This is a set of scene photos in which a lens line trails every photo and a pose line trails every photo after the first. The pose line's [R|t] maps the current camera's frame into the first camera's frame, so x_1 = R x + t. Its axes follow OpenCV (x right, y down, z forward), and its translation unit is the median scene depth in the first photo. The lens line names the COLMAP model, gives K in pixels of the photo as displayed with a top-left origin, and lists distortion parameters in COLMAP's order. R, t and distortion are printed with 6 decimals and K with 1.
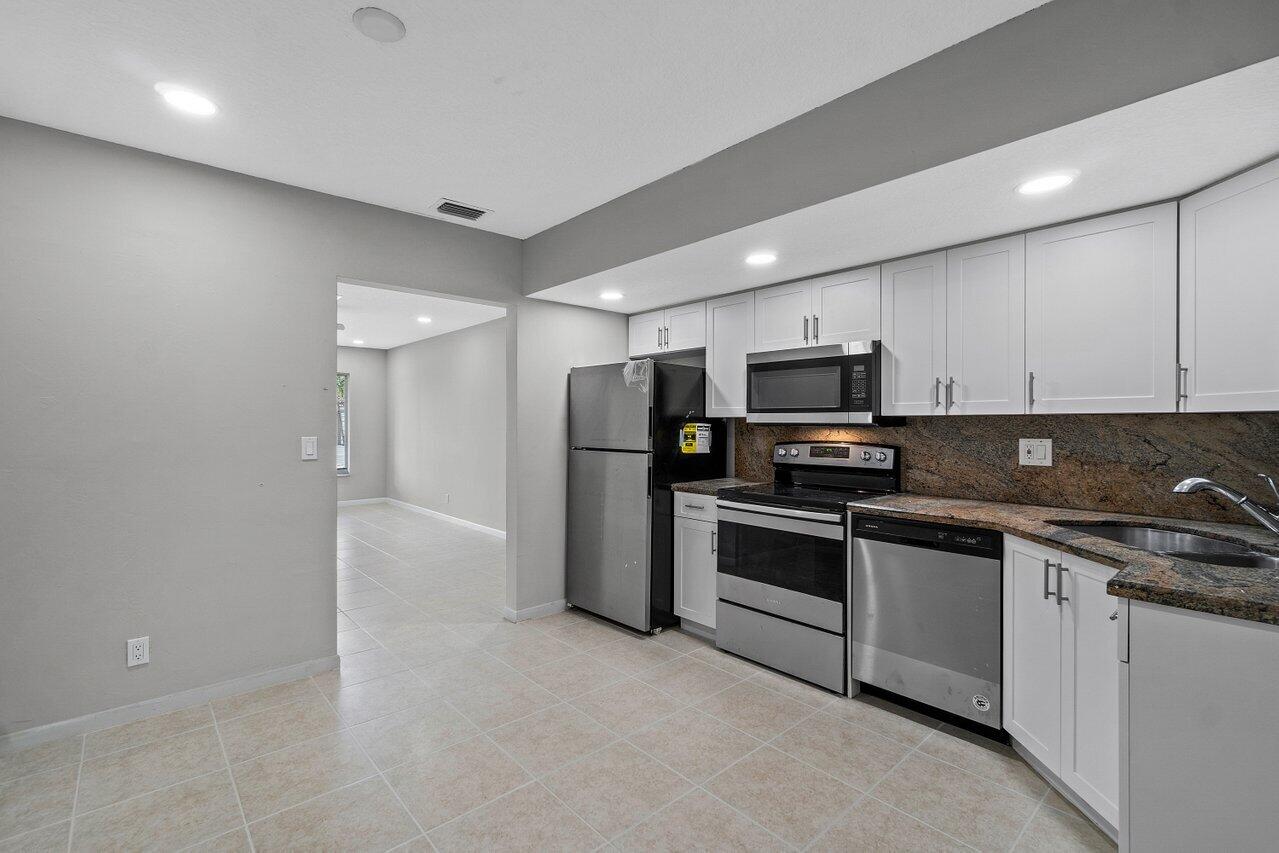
lens RADIAL K [[587.8, 0, 639.5], [0, 587.8, 426.5], [0, 0, 1]] dist [-0.000068, -0.000017]
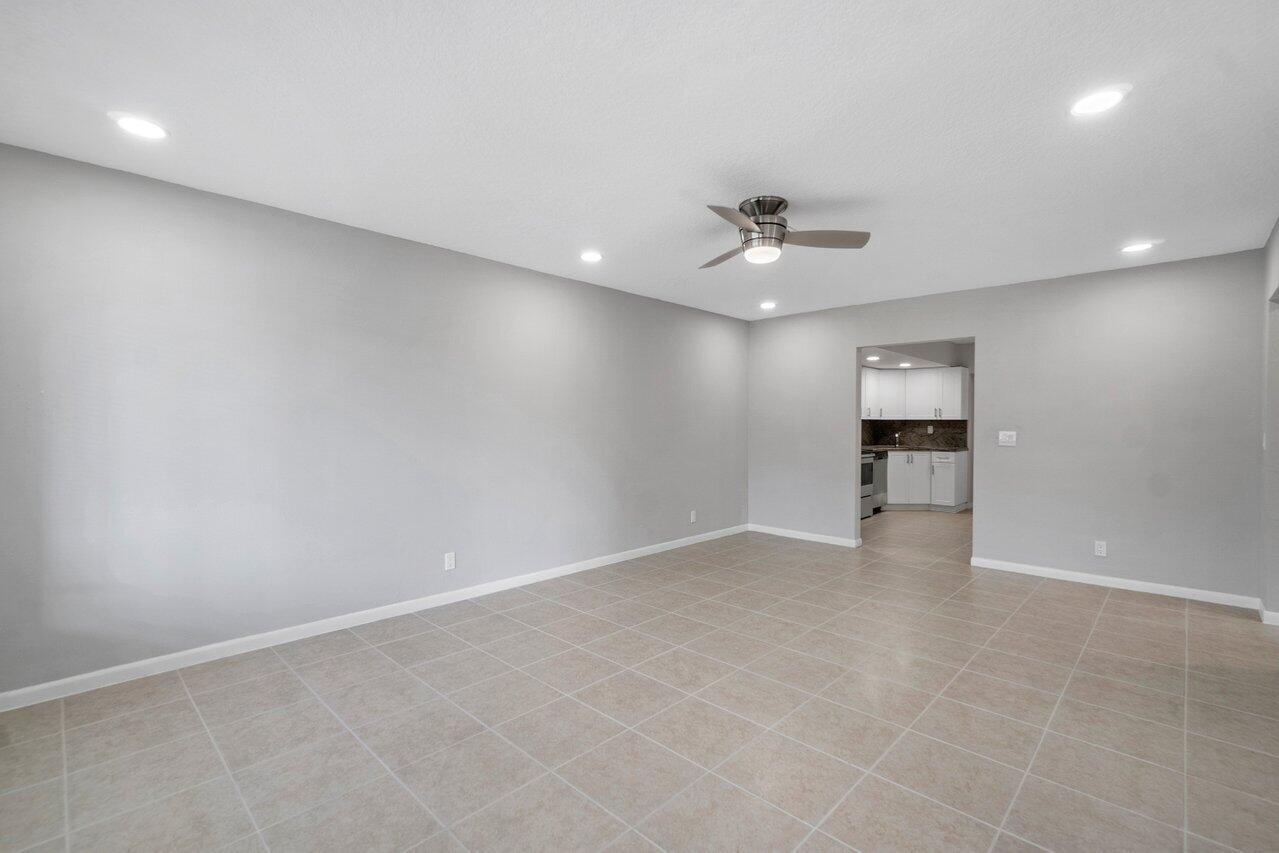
lens RADIAL K [[562.2, 0, 639.5], [0, 562.2, 426.5], [0, 0, 1]] dist [-0.002869, -0.000190]
pose [[-0.081578, -0.014100, 0.996567, -2.210298], [0.003833, 0.999888, 0.014460, -0.027971], [-0.996660, 0.004999, -0.081515, 2.253652]]
